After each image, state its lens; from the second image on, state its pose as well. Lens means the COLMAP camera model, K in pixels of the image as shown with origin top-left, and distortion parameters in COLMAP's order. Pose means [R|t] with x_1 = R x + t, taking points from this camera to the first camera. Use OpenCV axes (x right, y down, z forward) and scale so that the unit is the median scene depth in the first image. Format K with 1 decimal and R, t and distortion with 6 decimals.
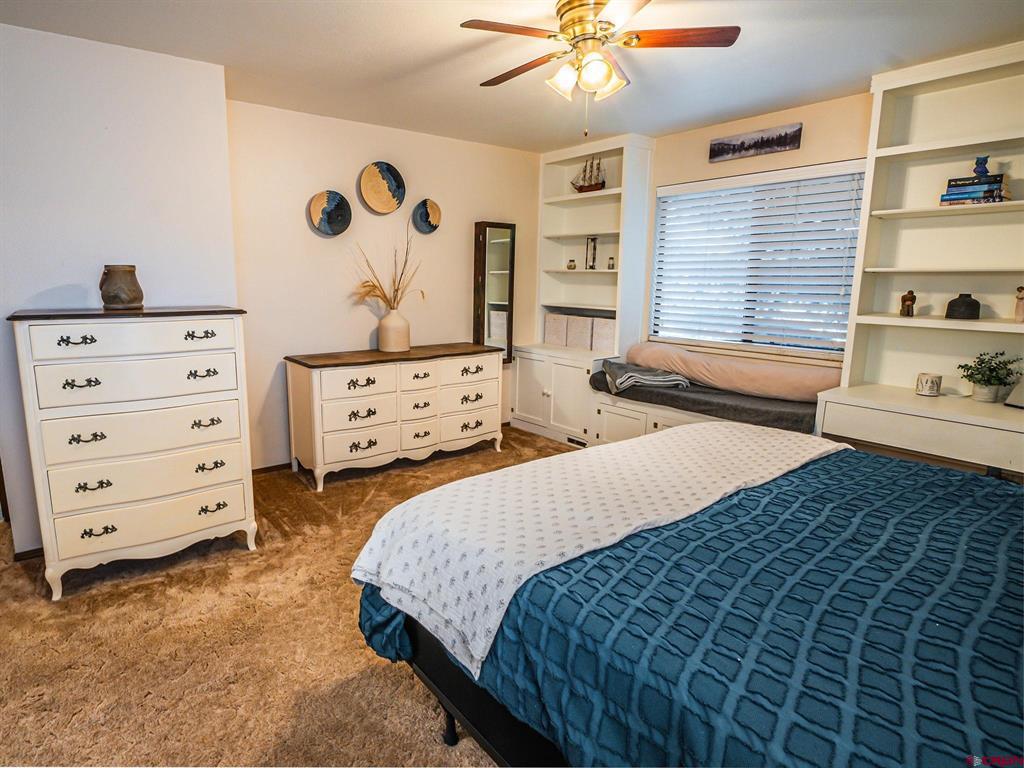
lens RADIAL K [[570.7, 0, 428.3], [0, 570.7, 380.9], [0, 0, 1]] dist [-0.020999, -0.001481]
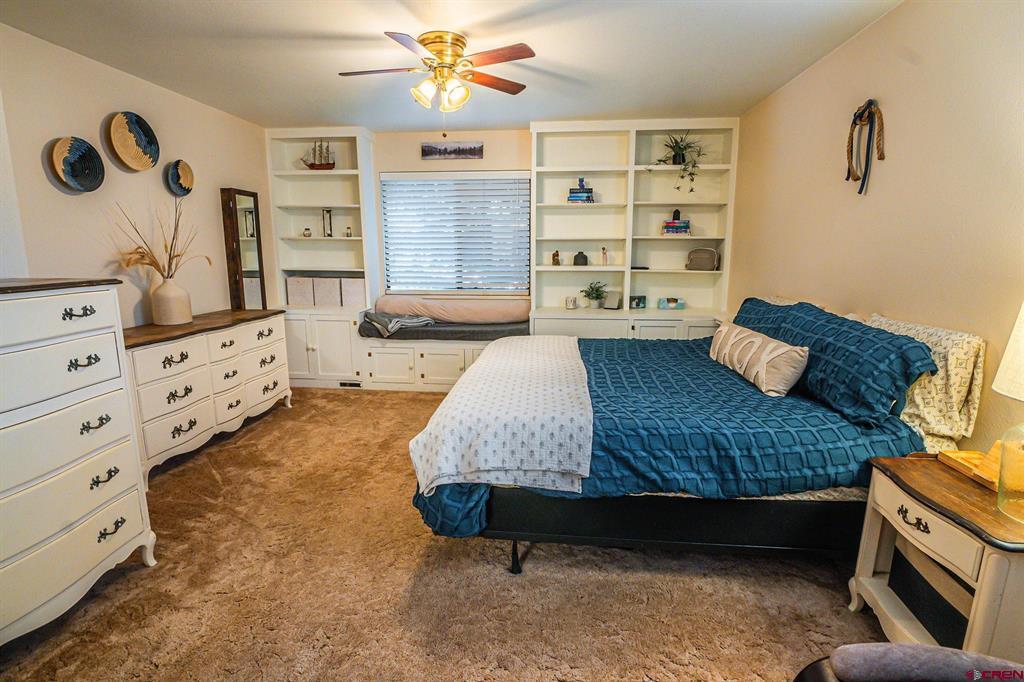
lens RADIAL K [[517.6, 0, 512.0], [0, 517.6, 341.0], [0, 0, 1]] dist [-0.022595, -0.000994]
pose [[0.629404, -0.137740, 0.764773, -0.370810], [0.138184, 0.988319, 0.064277, -0.003500], [-0.764693, 0.065223, 0.641085, 0.067697]]
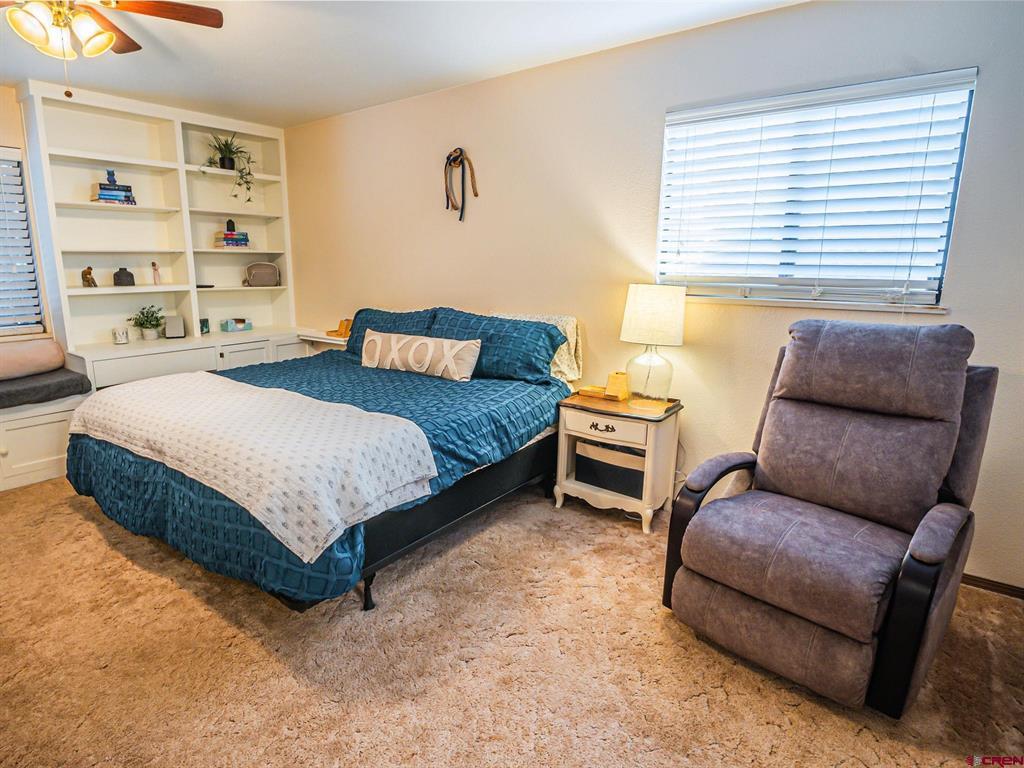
lens RADIAL K [[557.2, 0, 507.6], [0, 557.2, 381.0], [0, 0, 1]] dist [-0.025748, -0.003260]
pose [[-0.354888, -0.194036, 0.914551, -0.496011], [0.160667, 0.951014, 0.264118, -0.065713], [-0.921000, 0.240671, -0.306328, 0.418145]]
